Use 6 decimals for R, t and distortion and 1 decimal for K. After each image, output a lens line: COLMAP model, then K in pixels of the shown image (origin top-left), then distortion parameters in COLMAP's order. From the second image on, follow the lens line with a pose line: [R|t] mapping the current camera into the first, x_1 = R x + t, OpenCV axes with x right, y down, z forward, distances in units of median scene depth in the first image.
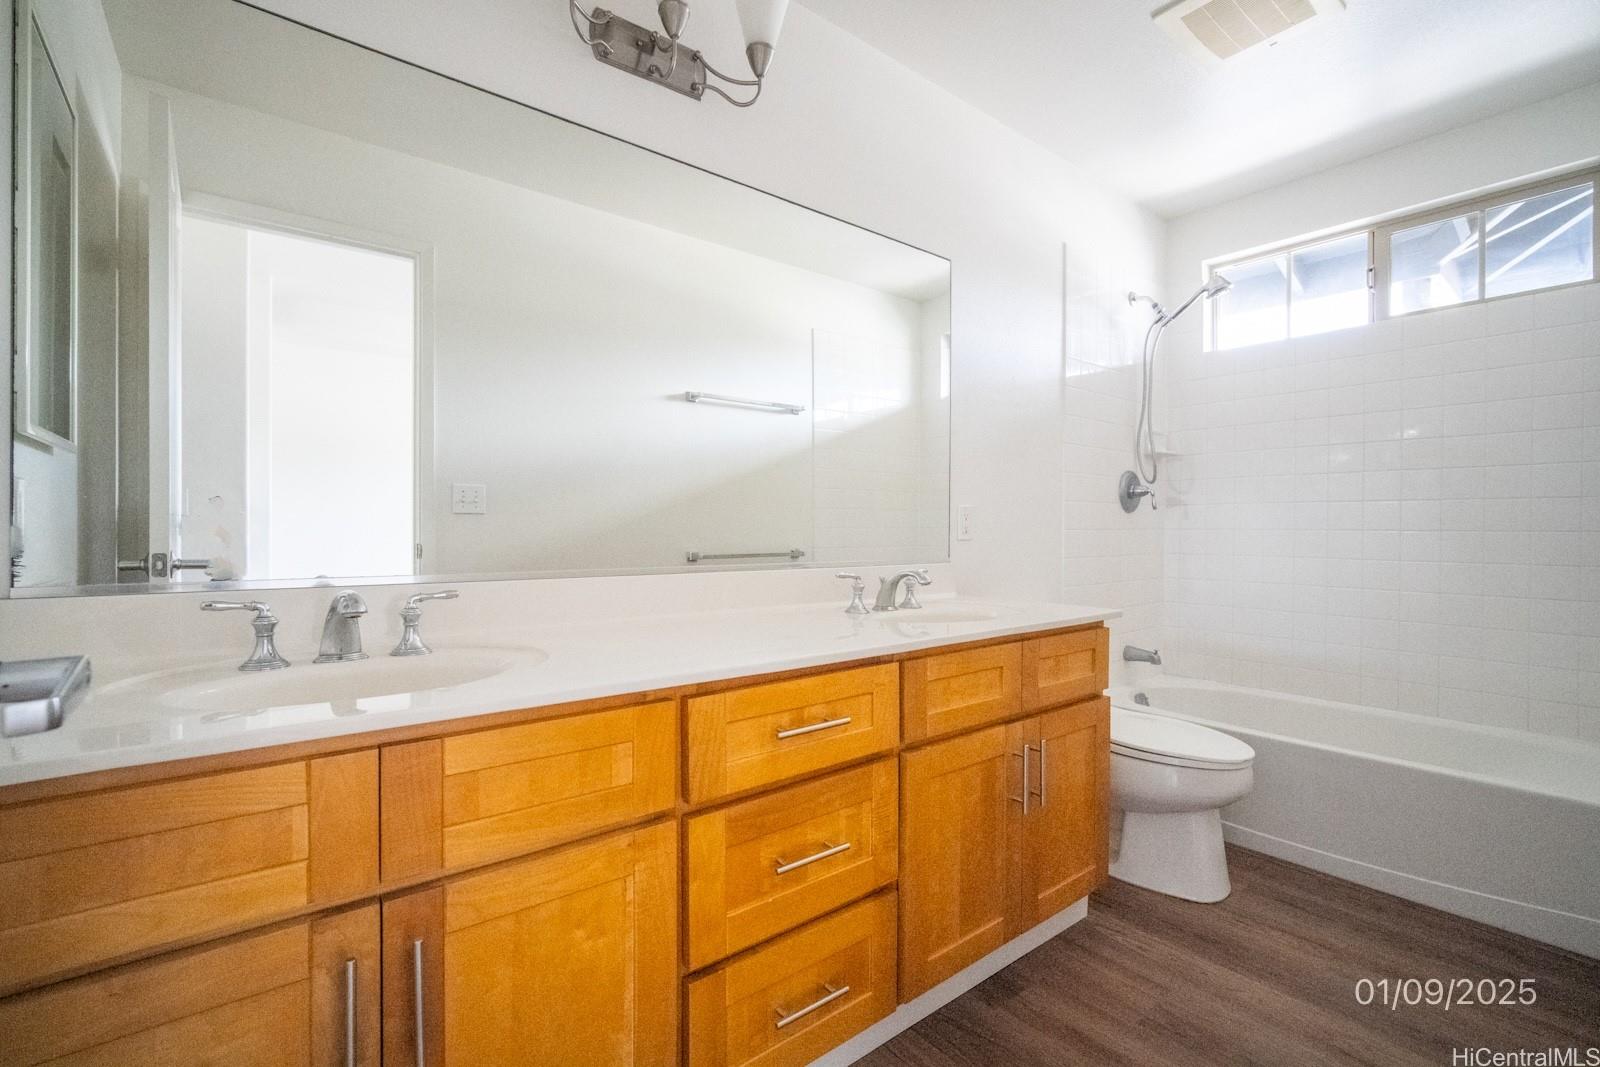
lens RADIAL K [[702.6, 0, 799.6], [0, 702.6, 539.7], [0, 0, 1]] dist [-0.003366, -0.000063]
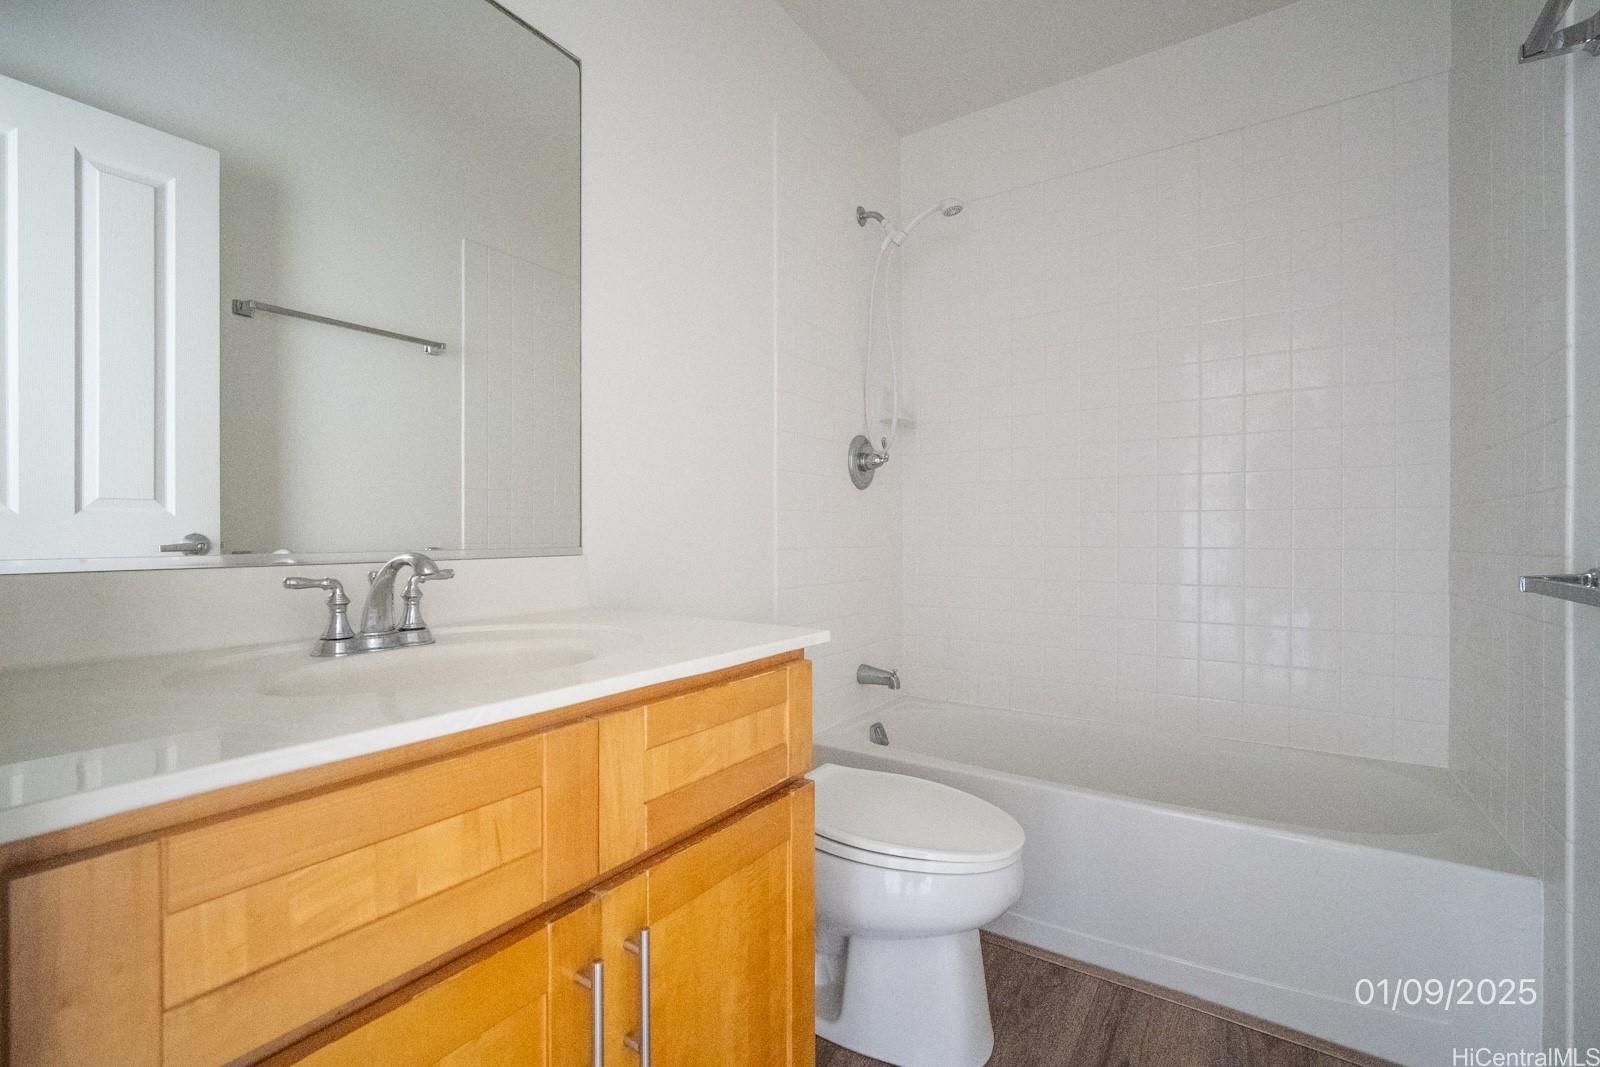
lens RADIAL K [[702.6, 0, 798.7], [0, 702.6, 533.5], [0, 0, 1]] dist [-0.003366, -0.000063]
pose [[0.949514, 0.000016, 0.313724, 0.175146], [0.003069, 0.999952, -0.009341, 0.018205], [-0.313709, 0.009833, 0.949468, 0.318909]]
